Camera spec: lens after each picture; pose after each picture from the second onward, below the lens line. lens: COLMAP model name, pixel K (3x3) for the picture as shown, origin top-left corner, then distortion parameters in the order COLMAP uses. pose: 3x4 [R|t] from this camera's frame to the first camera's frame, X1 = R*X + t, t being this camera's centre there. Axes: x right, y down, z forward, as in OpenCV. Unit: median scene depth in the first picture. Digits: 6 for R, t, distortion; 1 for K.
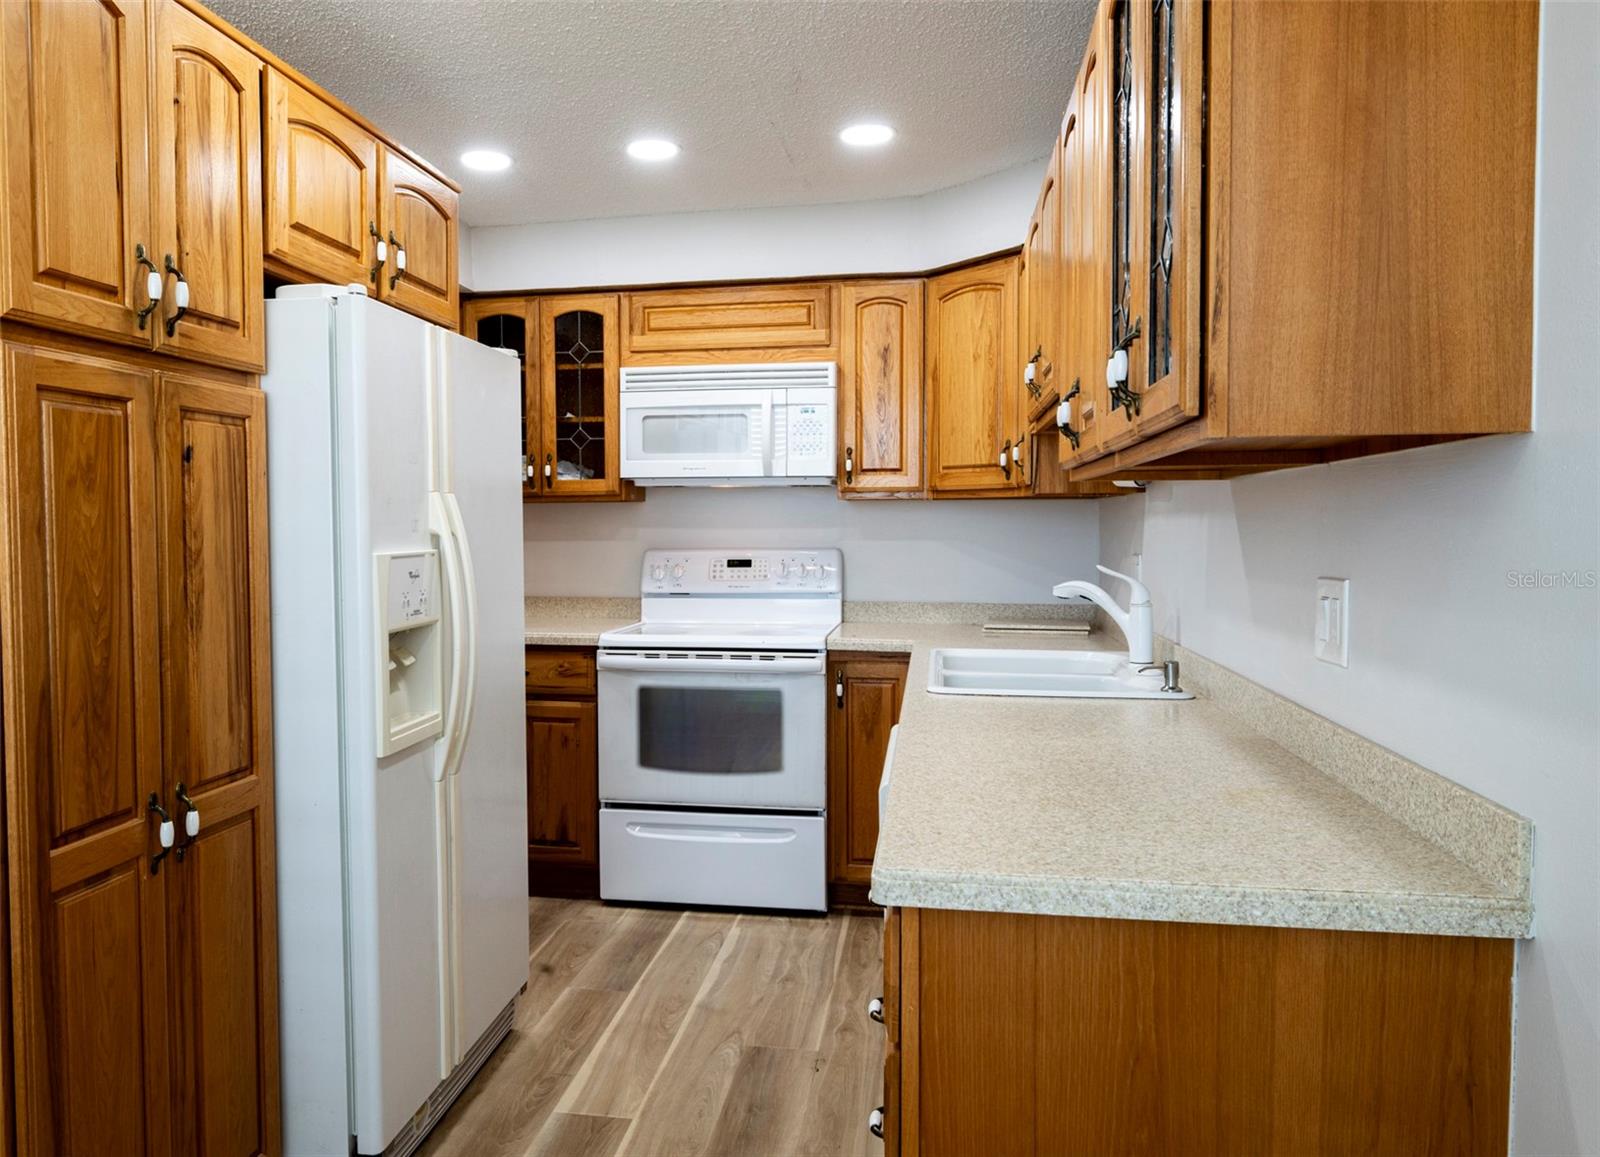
lens RADIAL K [[1178.6, 0, 788.0], [0, 1178.6, 571.2], [0, 0, 1]] dist [-0.001995, 0.002148]
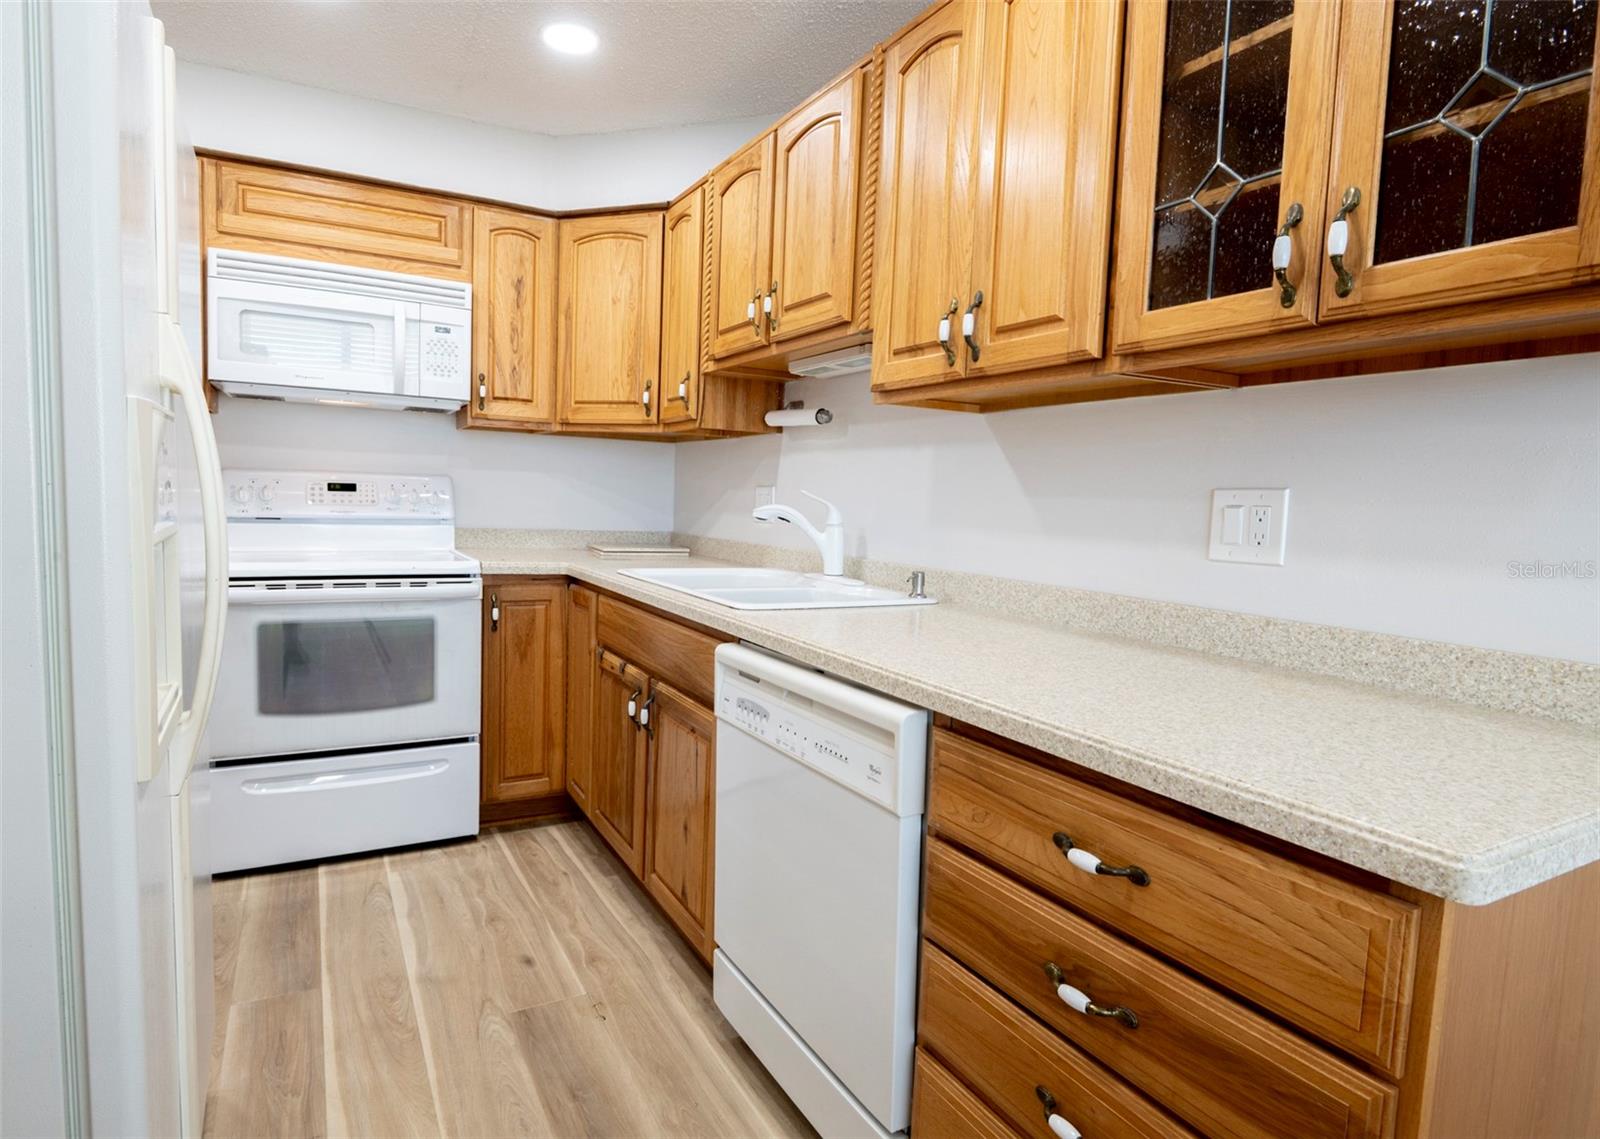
lens RADIAL K [[831.7, 0, 751.8], [0, 831.7, 560.2], [0, 0, 1]] dist [0.002021, -0.005199]
pose [[0.809369, -0.016662, 0.587065, -0.190954], [-0.011218, 0.998976, 0.043819, 0.021457], [-0.587194, -0.042052, 0.808353, 0.299305]]
